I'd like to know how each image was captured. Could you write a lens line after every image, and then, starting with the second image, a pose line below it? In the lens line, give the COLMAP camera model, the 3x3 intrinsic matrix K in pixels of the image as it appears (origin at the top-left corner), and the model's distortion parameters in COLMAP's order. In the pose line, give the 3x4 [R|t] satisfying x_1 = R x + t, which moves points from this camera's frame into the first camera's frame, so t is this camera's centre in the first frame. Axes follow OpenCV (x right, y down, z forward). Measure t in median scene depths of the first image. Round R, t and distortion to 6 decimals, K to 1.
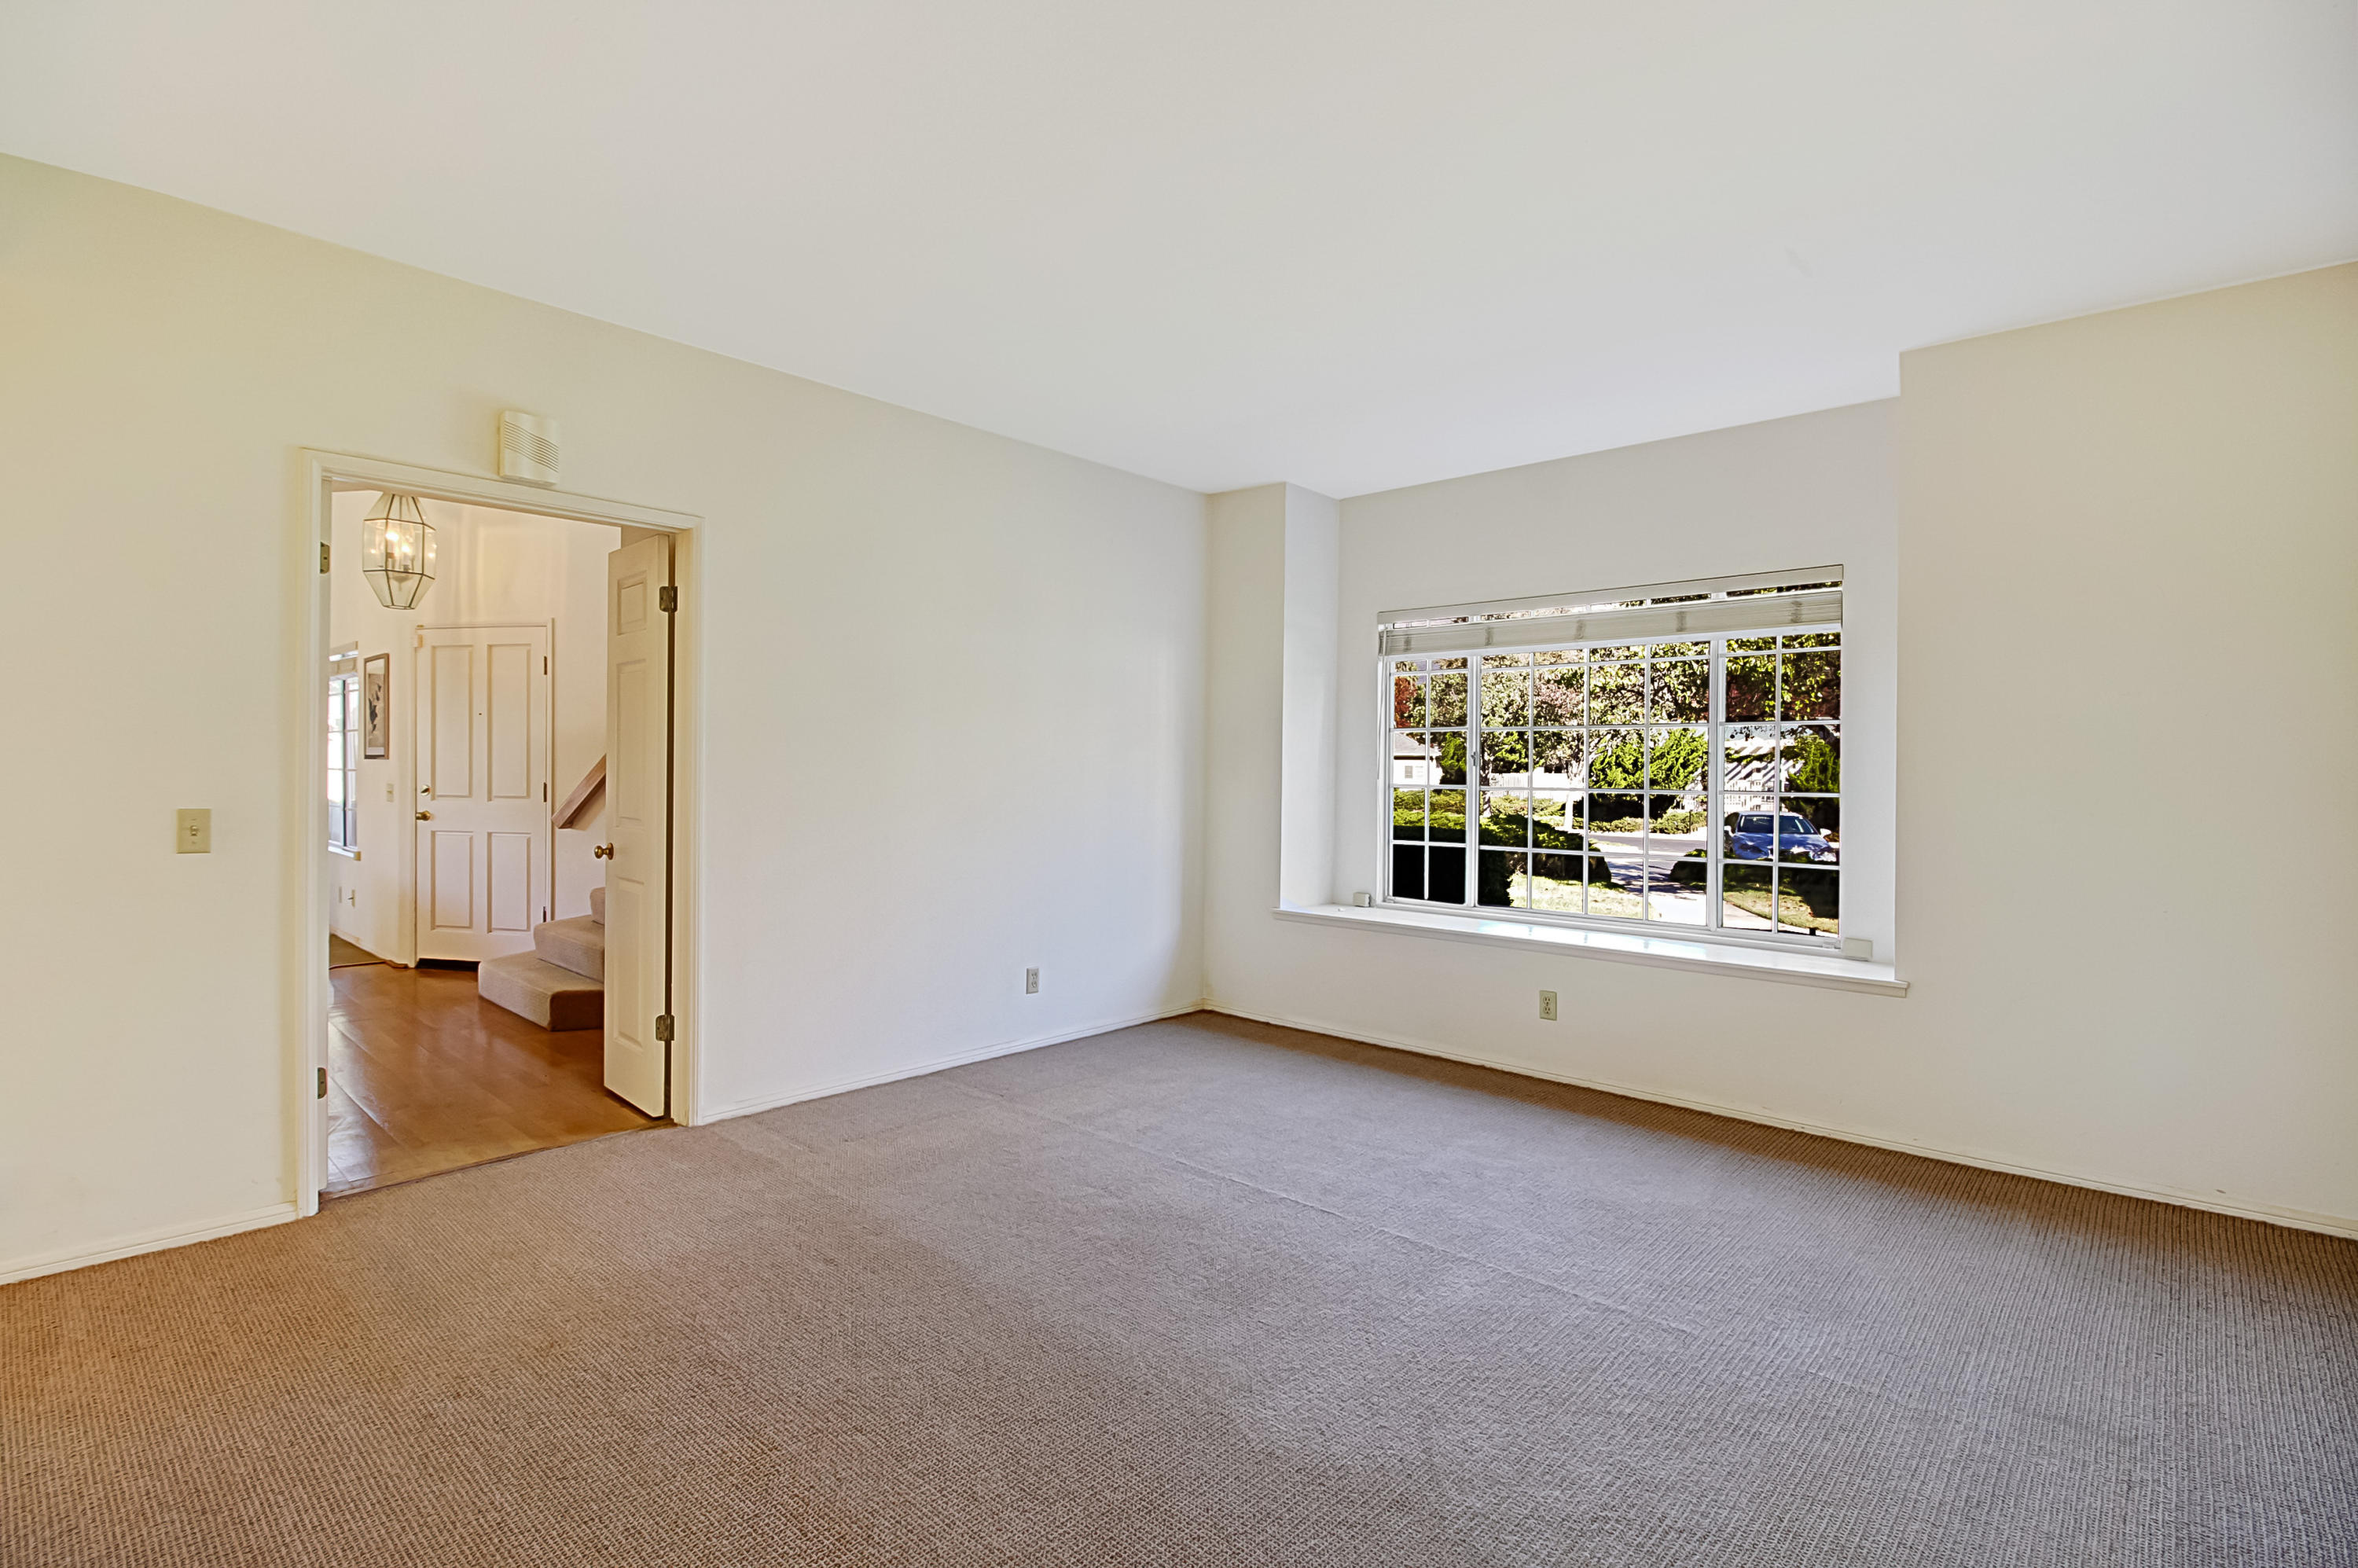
lens RADIAL K [[1108.5, 0, 1172.4], [0, 1108.5, 777.1], [0, 0, 1]] dist [-0.000030, -0.000128]
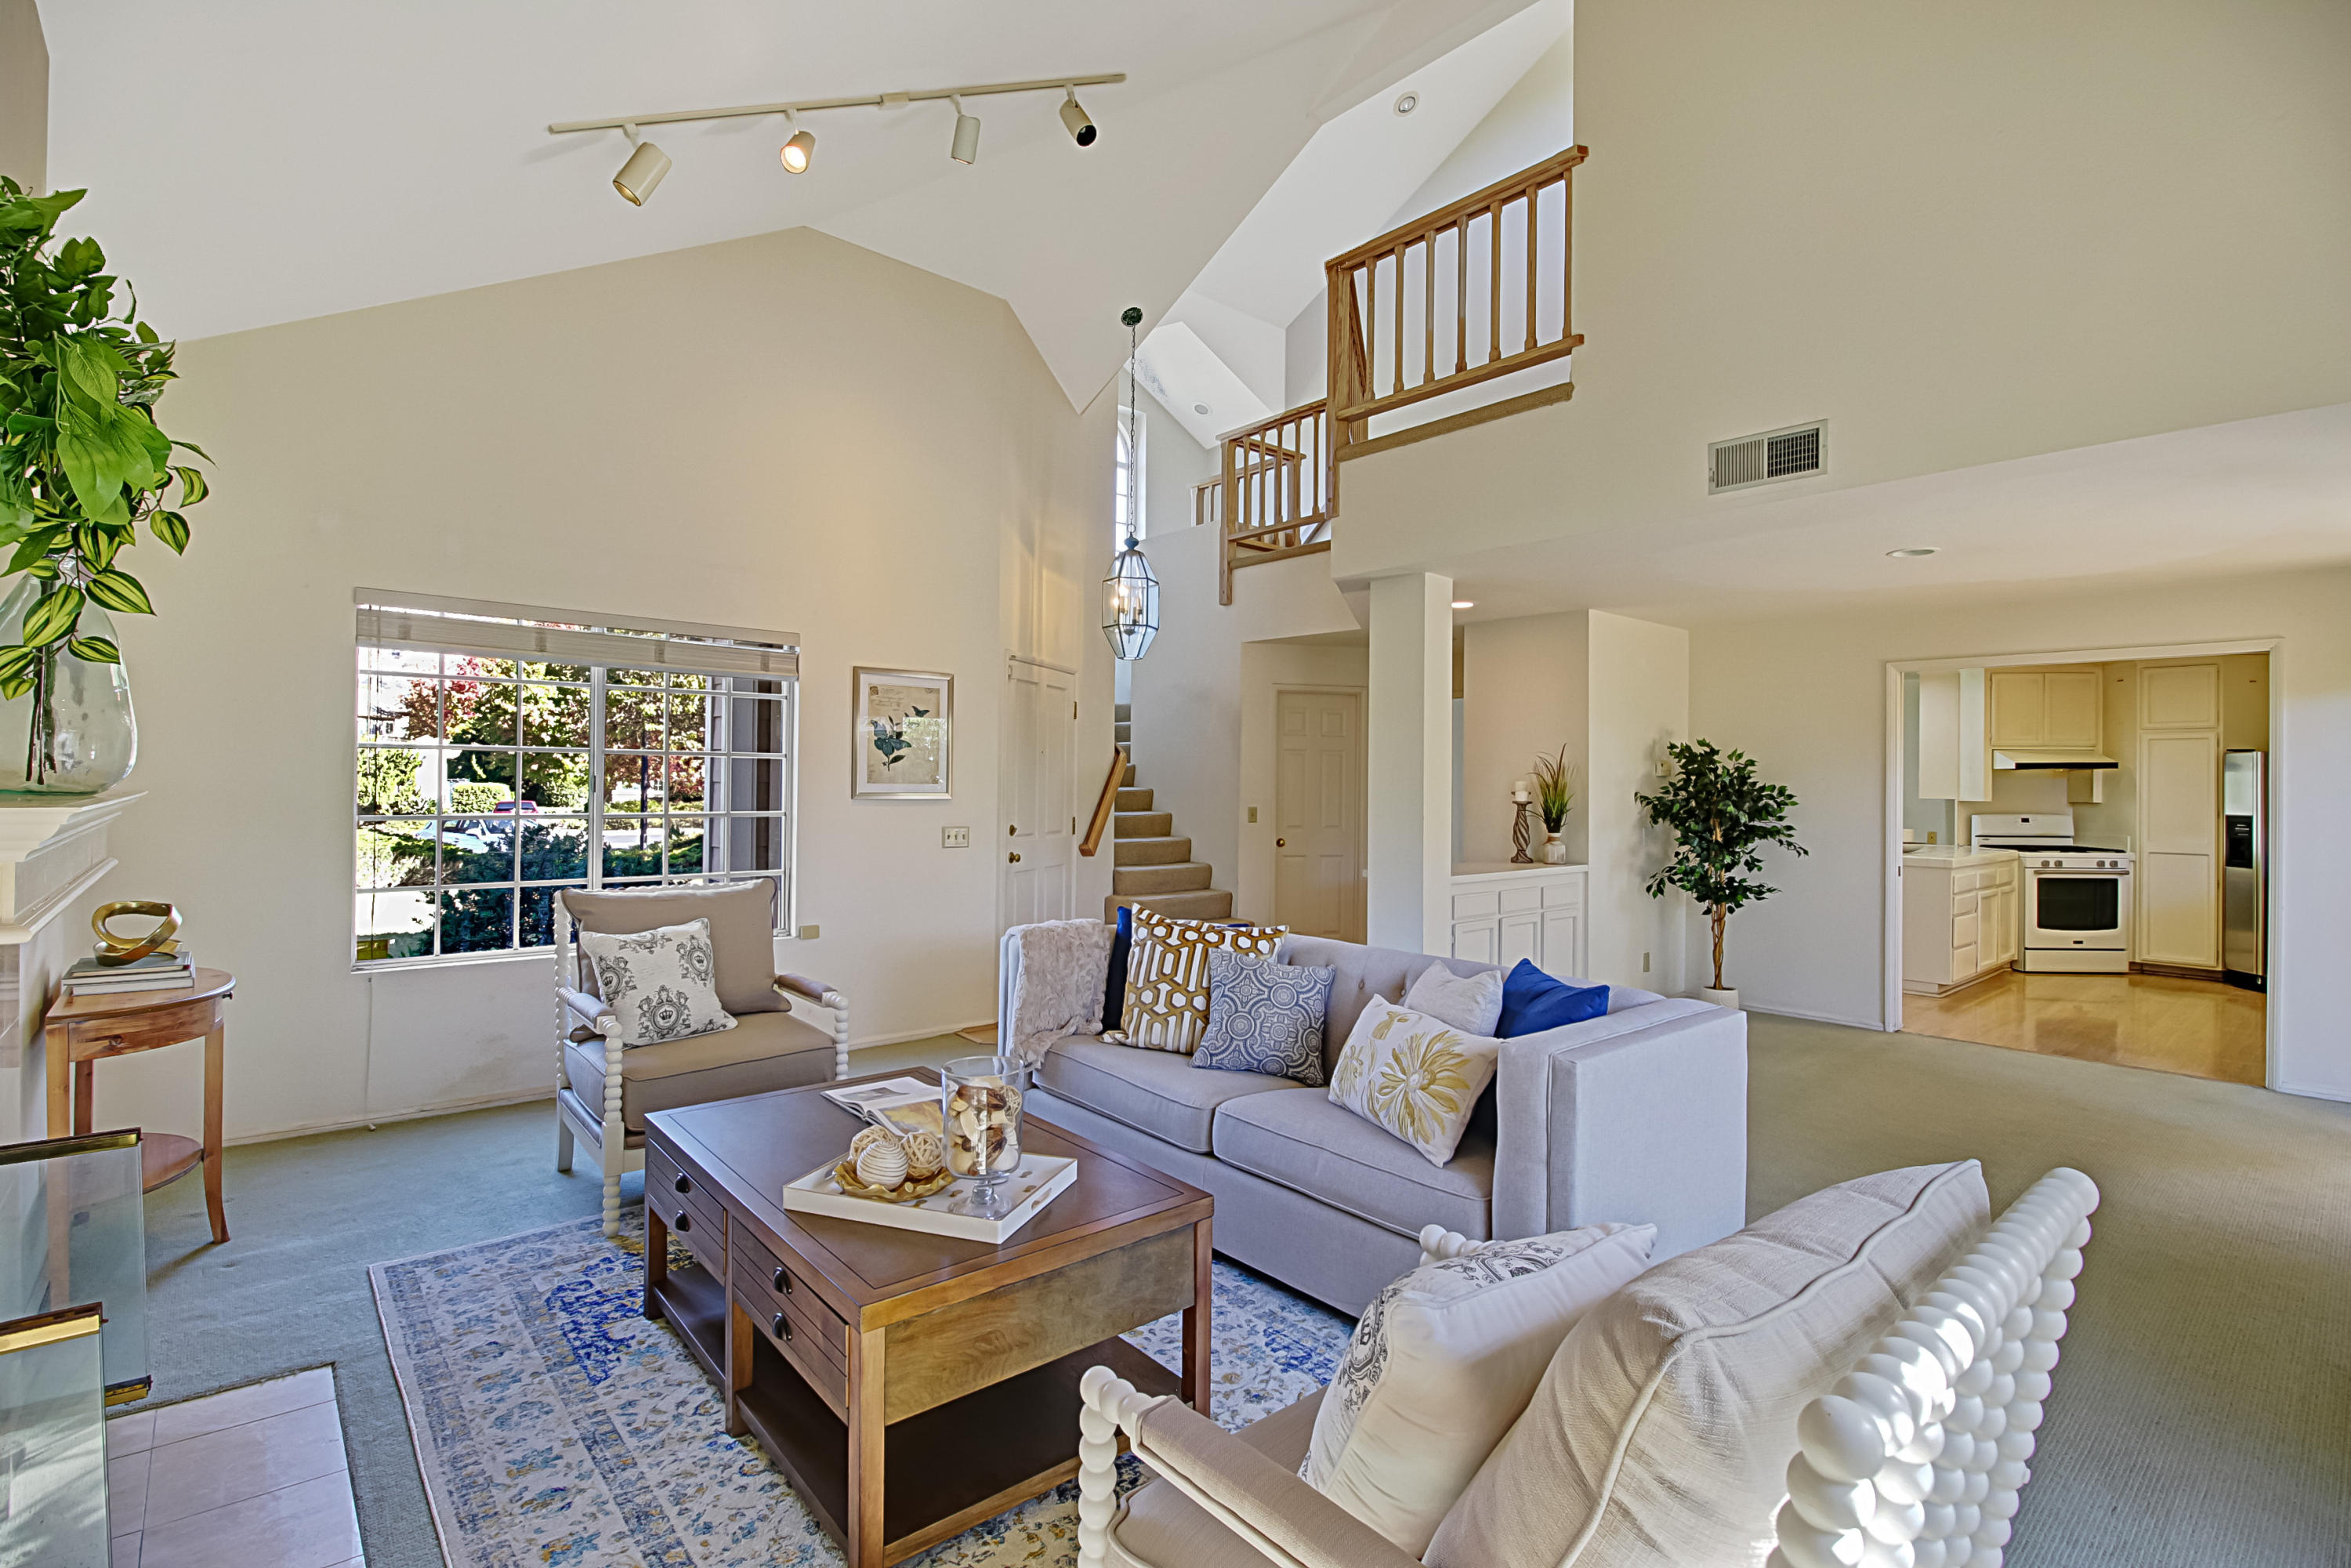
lens RADIAL K [[1105.2, 0, 1177.6], [0, 1105.2, 777.9], [0, 0, 1]] dist [-0.000030, -0.000128]
pose [[0.107754, -0.010729, 0.994120, -1.611809], [-0.004535, 0.999926, 0.011283, -0.044712], [-0.994167, -0.005724, 0.107698, 0.762968]]
